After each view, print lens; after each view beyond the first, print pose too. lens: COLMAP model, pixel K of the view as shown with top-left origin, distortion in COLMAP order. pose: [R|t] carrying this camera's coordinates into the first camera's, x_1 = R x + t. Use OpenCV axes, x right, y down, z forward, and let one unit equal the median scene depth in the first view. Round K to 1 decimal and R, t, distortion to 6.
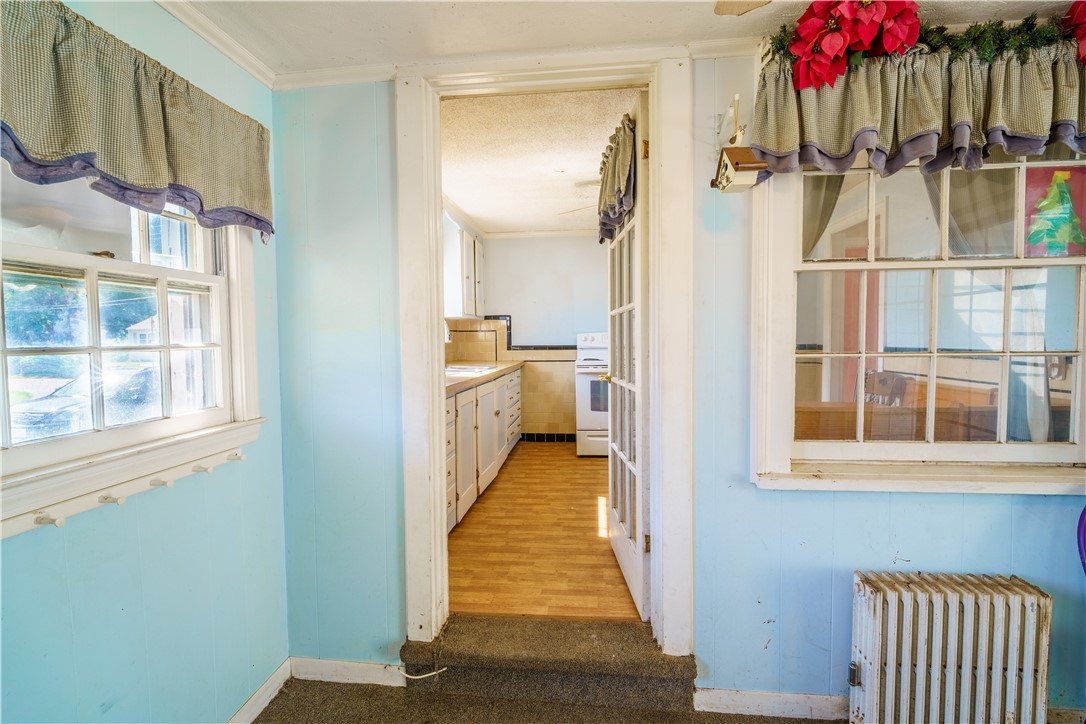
lens RADIAL K [[505.5, 0, 546.3], [0, 505.5, 359.5], [0, 0, 1]] dist [-0.006850, -0.000630]
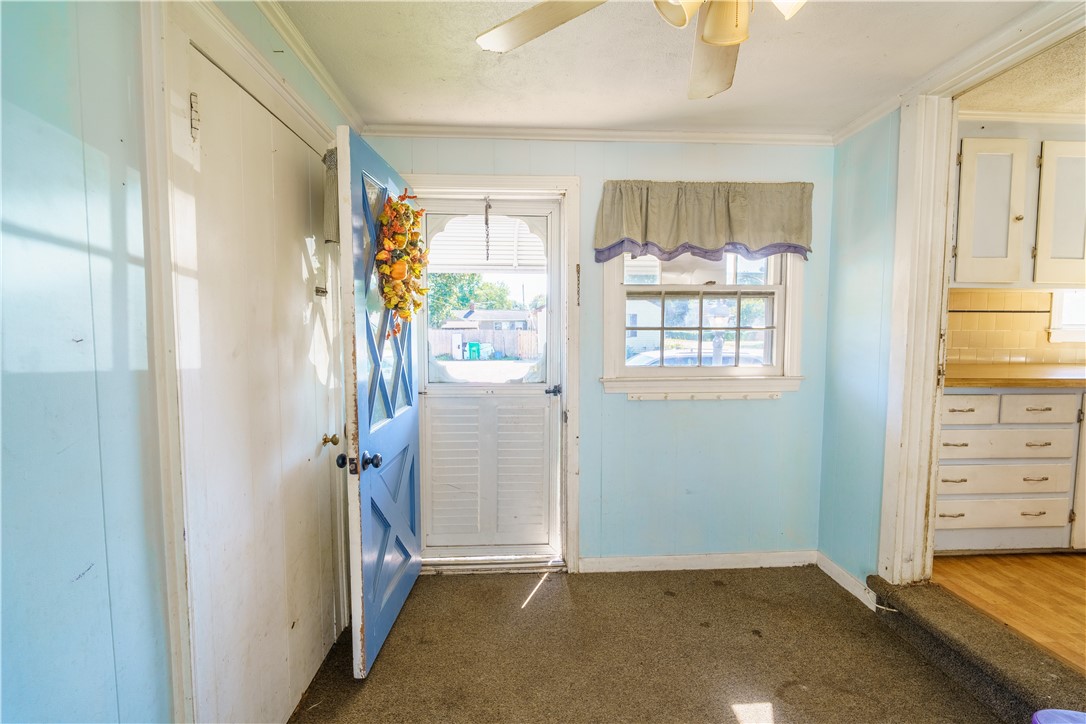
lens RADIAL K [[505.5, 0, 543.7], [0, 505.5, 360.0], [0, 0, 1]] dist [-0.006850, -0.000630]
pose [[0.161087, 0.072987, -0.984238, 0.744190], [-0.045445, 0.996753, 0.066477, 0.000903], [0.985893, 0.034020, 0.163881, -0.003229]]
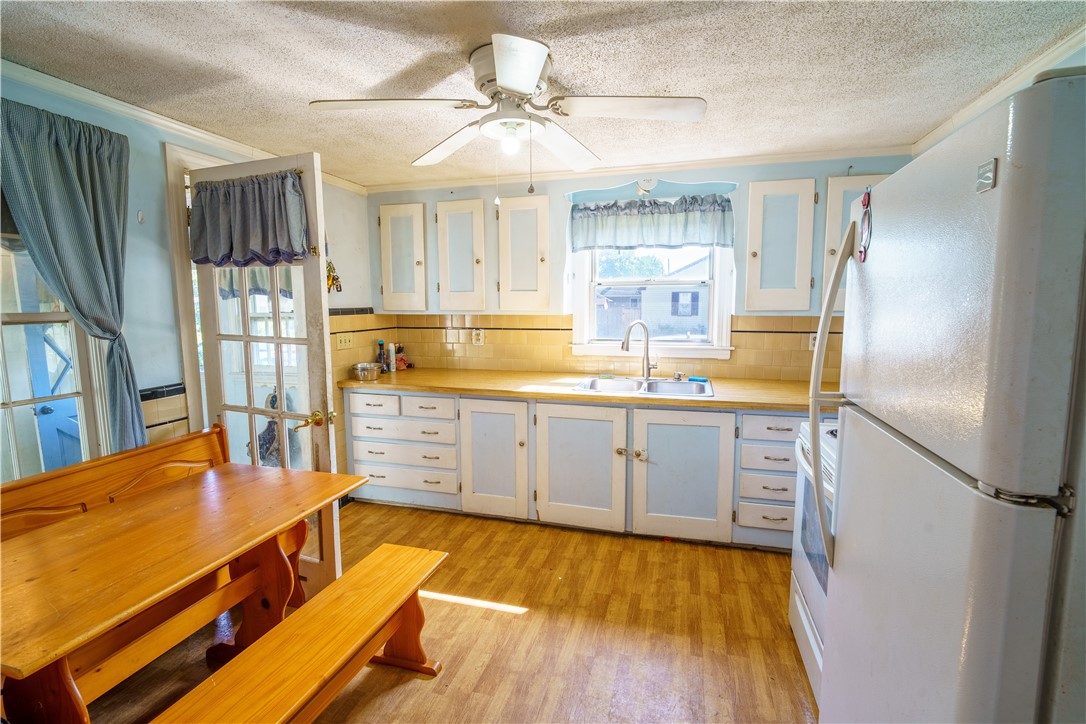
lens RADIAL K [[505.5, 0, 545.3], [0, 505.5, 359.2], [0, 0, 1]] dist [-0.006850, -0.000630]
pose [[-0.170484, 0.126333, -0.977228, 1.349803], [-0.035884, 0.990293, 0.134282, -0.269978], [0.984707, 0.057960, -0.164295, 2.127014]]
